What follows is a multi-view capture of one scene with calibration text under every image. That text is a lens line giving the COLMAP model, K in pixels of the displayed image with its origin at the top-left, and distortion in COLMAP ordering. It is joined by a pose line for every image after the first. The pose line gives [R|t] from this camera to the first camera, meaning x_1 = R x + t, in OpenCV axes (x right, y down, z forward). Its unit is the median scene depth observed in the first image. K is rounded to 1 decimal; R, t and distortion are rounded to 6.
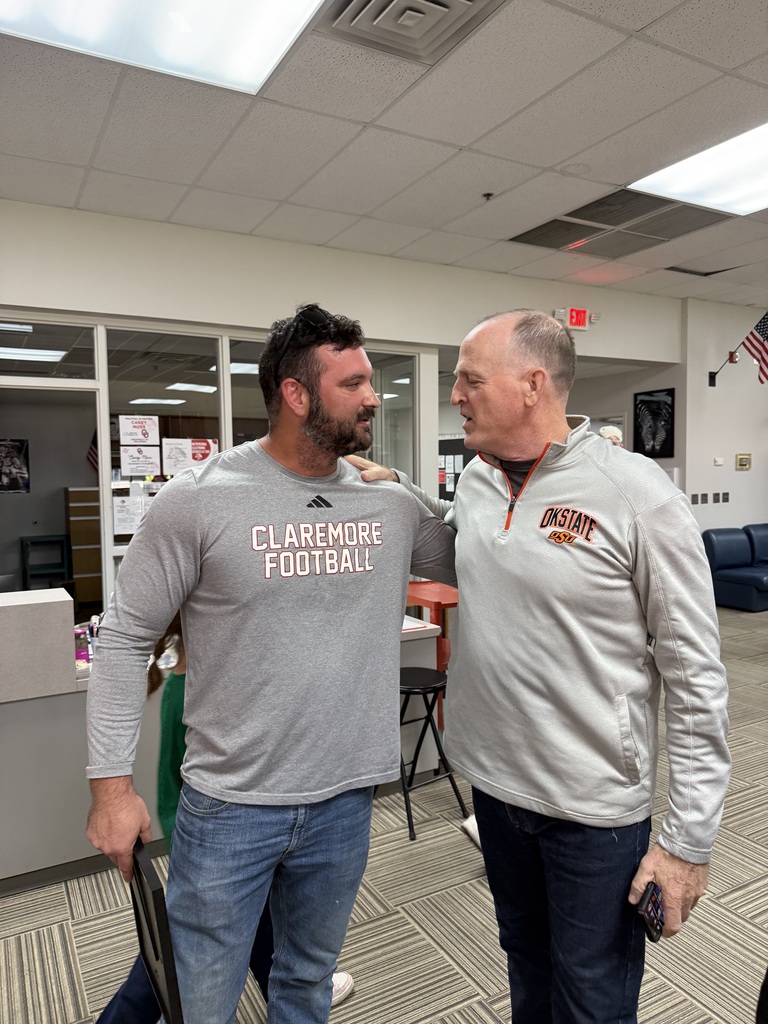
lens RADIAL K [[741.0, 0, 381.4], [0, 741.0, 524.0], [0, 0, 1]] dist [0.040232, -0.044242]
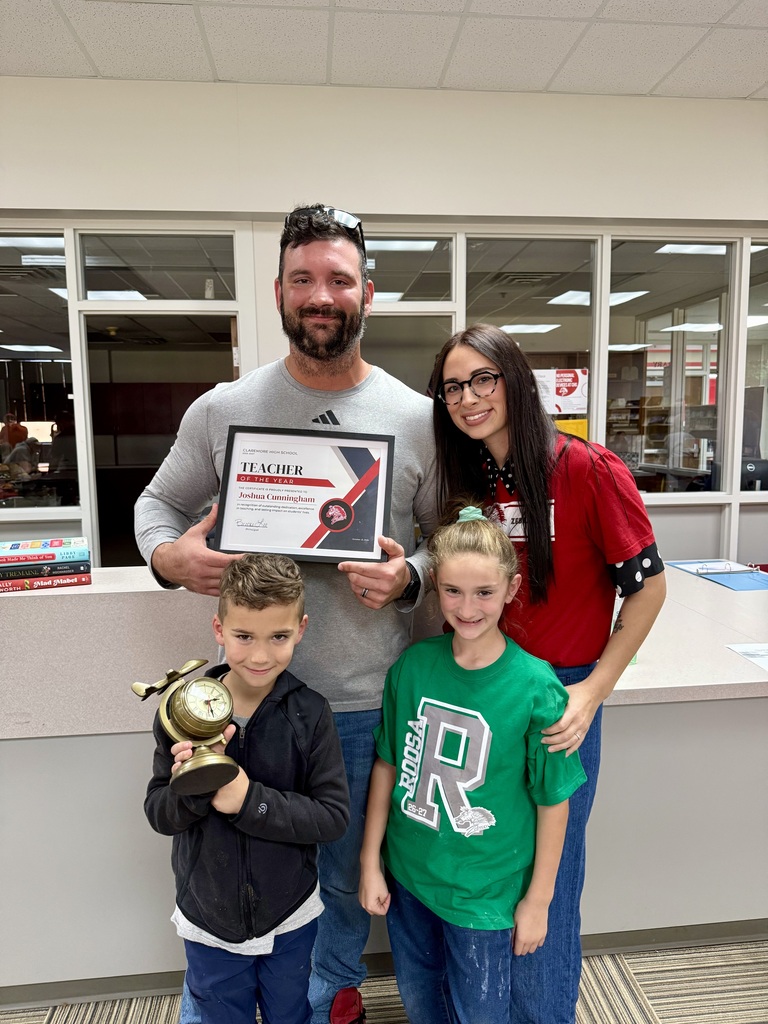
lens RADIAL K [[733.9, 0, 384.0], [0, 733.9, 512.0], [0, 0, 1]] dist [0.041472, -0.042802]
pose [[0.926245, 0.039978, -0.374796, -0.140510], [-0.026610, 0.998814, 0.040779, 0.016053], [0.375982, -0.027798, 0.926210, 0.204438]]
